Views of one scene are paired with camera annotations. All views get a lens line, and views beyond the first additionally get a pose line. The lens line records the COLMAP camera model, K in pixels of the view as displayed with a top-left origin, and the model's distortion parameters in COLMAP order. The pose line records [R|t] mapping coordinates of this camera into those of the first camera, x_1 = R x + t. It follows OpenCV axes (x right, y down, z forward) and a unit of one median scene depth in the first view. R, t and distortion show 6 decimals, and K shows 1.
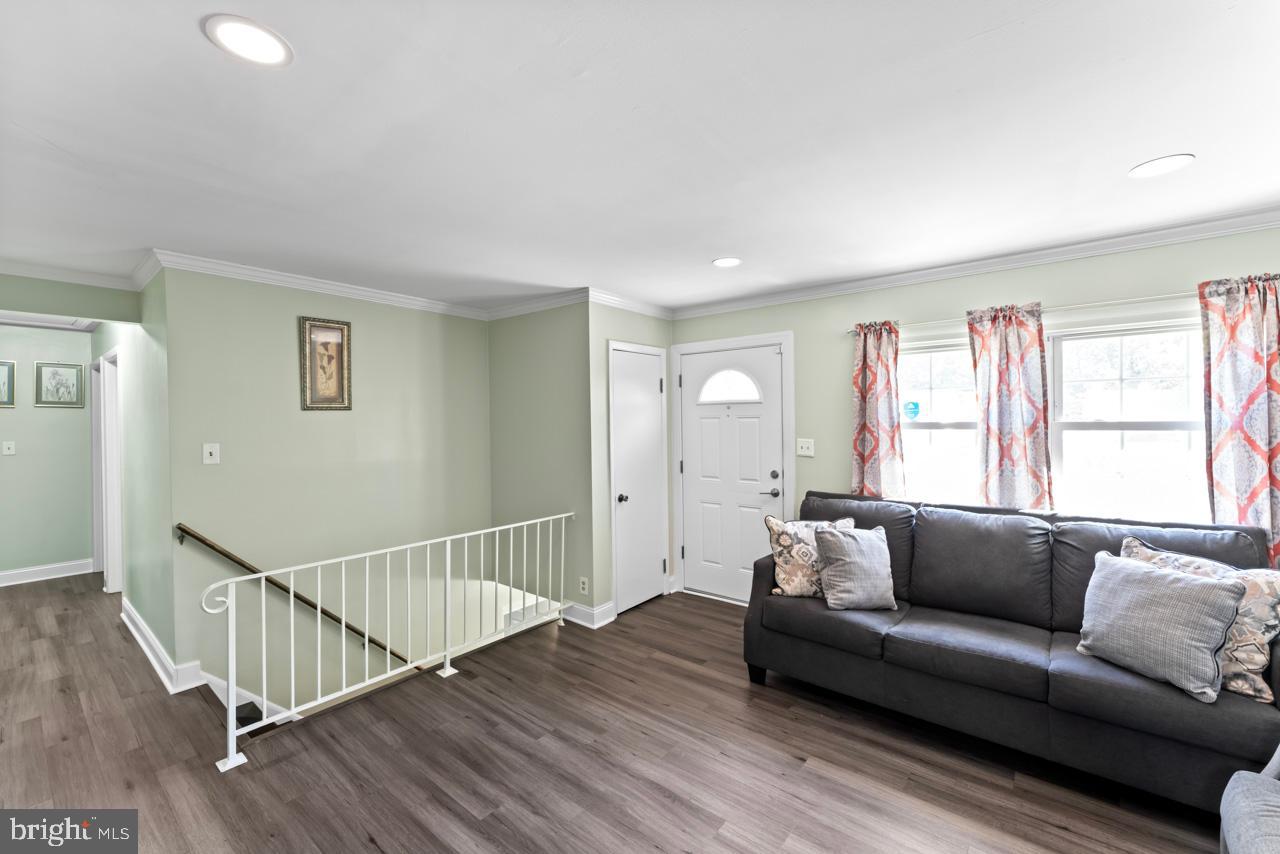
lens RADIAL K [[508.4, 0, 629.1], [0, 508.4, 429.3], [0, 0, 1]] dist [0.003248, -0.000303]
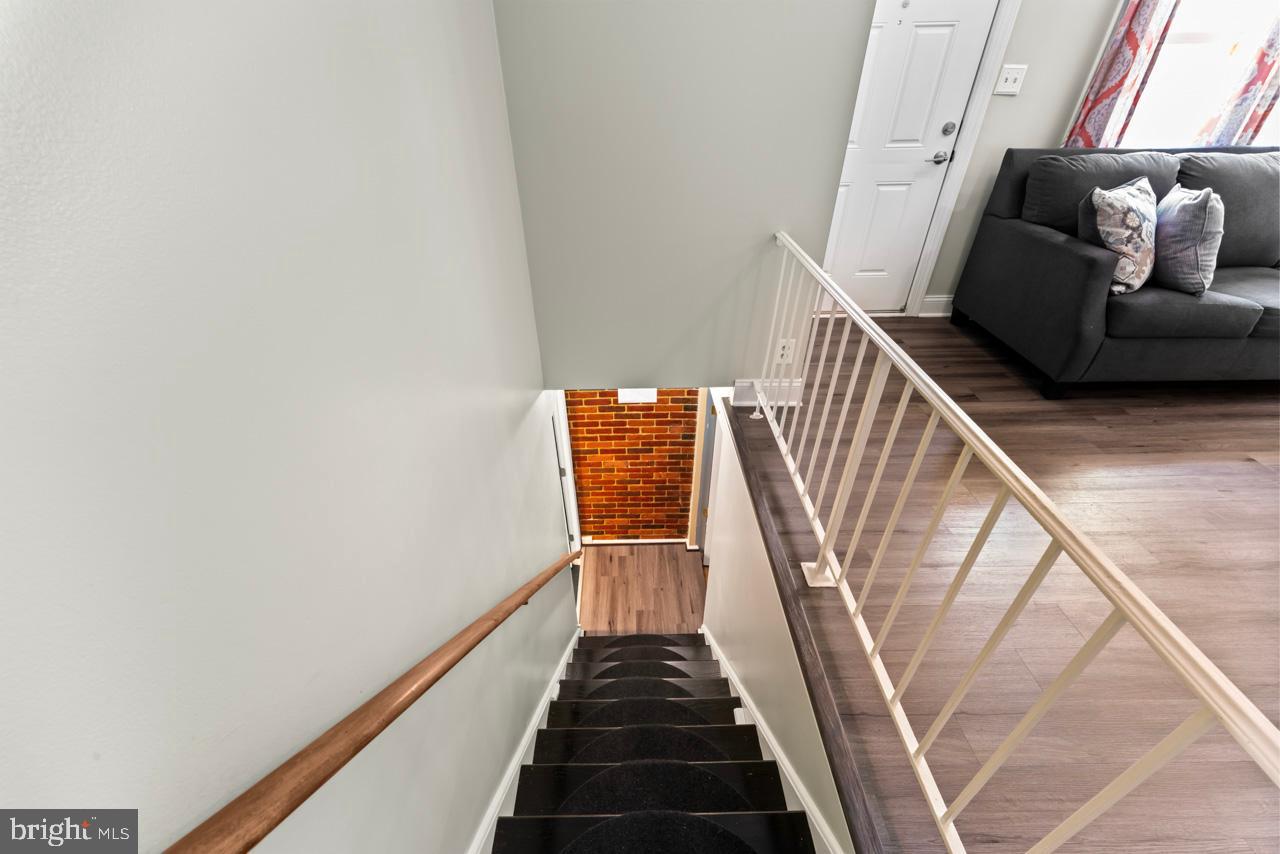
lens RADIAL K [[508.4, 0, 632.2], [0, 508.4, 422.4], [0, 0, 1]] dist [0.003248, -0.000303]
pose [[0.771778, -0.361390, 0.523217, -0.760466], [0.019163, 0.835652, 0.548925, 0.044060], [-0.635603, -0.413622, 0.651863, 0.869598]]
